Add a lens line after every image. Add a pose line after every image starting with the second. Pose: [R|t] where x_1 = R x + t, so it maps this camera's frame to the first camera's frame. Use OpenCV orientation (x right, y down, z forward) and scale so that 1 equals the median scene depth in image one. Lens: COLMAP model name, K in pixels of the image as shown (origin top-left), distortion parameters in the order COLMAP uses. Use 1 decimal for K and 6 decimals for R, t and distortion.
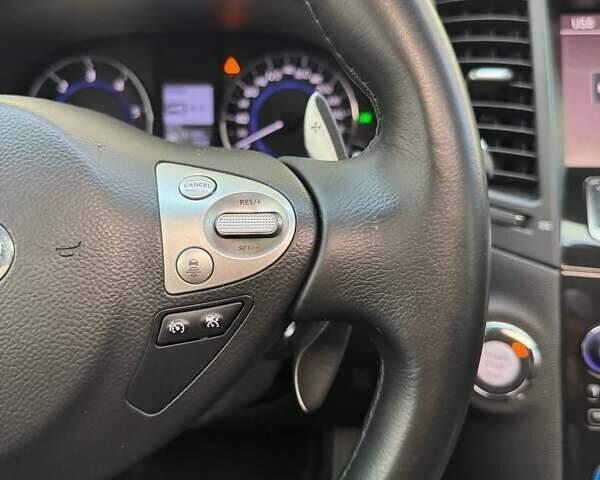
lens RADIAL K [[597.4, 0, 308.9], [0, 597.4, 239.8], [0, 0, 1]] dist [-0.009214, -0.011181]
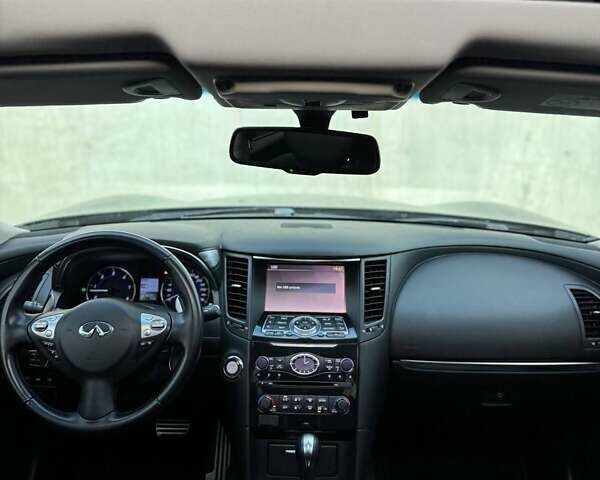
lens RADIAL K [[562.0, 0, 300.0], [0, 562.0, 240.0], [0, 0, 1]] dist [0.162008, -0.336277]
pose [[0.997806, 0.028921, 0.059555, 0.514583], [-0.016199, 0.978850, -0.203936, 0.150210], [-0.064193, 0.202524, 0.977171, -2.576340]]
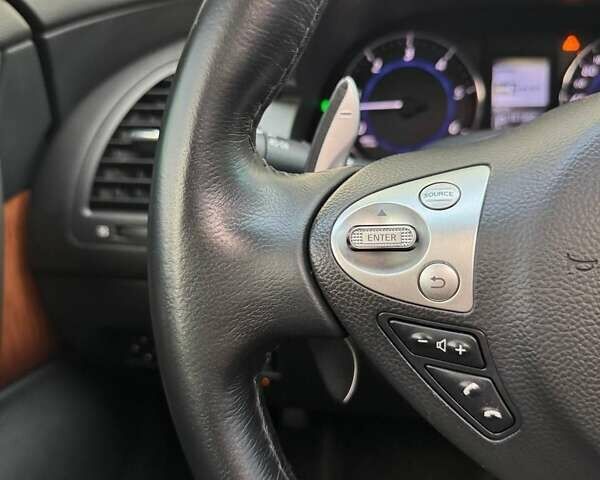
lens RADIAL K [[592.2, 0, 289.0], [0, 592.2, 239.9], [0, 0, 1]] dist [-0.008048, -0.018614]
pose [[0.996687, 0.008974, -0.080830, -0.738549], [-0.006639, 0.999554, 0.029107, -0.018481], [0.081056, -0.028474, 0.996303, 0.091601]]
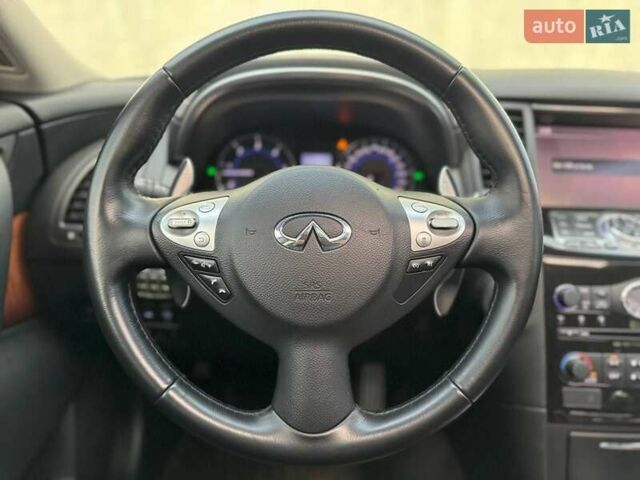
lens RADIAL K [[468.0, 0, 320.0], [0, 468.0, 240.0], [0, 0, 1]] dist [-0.002665, -0.004727]
pose [[0.996557, 0.023285, 0.079574, -0.450283], [-0.019084, 0.998404, -0.053157, 0.090414], [-0.080685, 0.051455, 0.995411, -0.496858]]
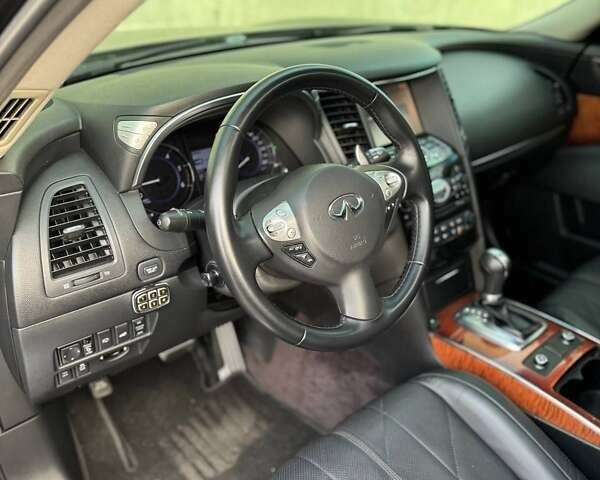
lens RADIAL K [[562.0, 0, 300.0], [0, 562.0, 240.0], [0, 0, 1]] dist [0.162008, -0.336277]
pose [[0.698774, -0.302922, 0.648038, -1.952838], [0.281660, 0.949245, 0.140008, -0.219888], [-0.657558, 0.084692, 0.748629, -0.900495]]
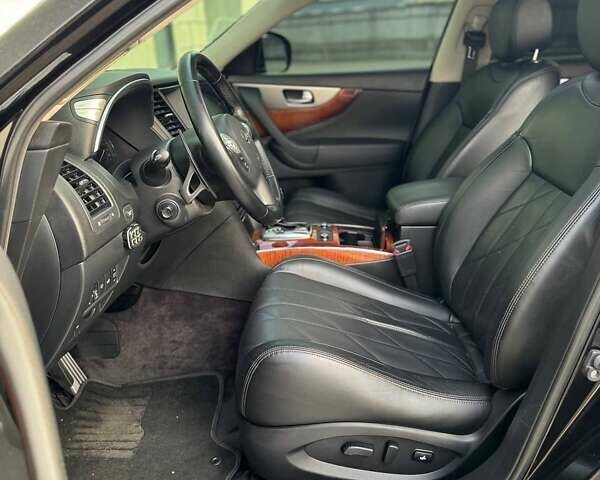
lens RADIAL K [[562.0, 0, 300.0], [0, 562.0, 240.0], [0, 0, 1]] dist [0.162008, -0.336277]
pose [[-0.038058, -0.297131, 0.954078, -3.847995], [0.451481, 0.846651, 0.281684, -0.265112], [-0.891469, 0.441469, 0.101927, 0.236037]]
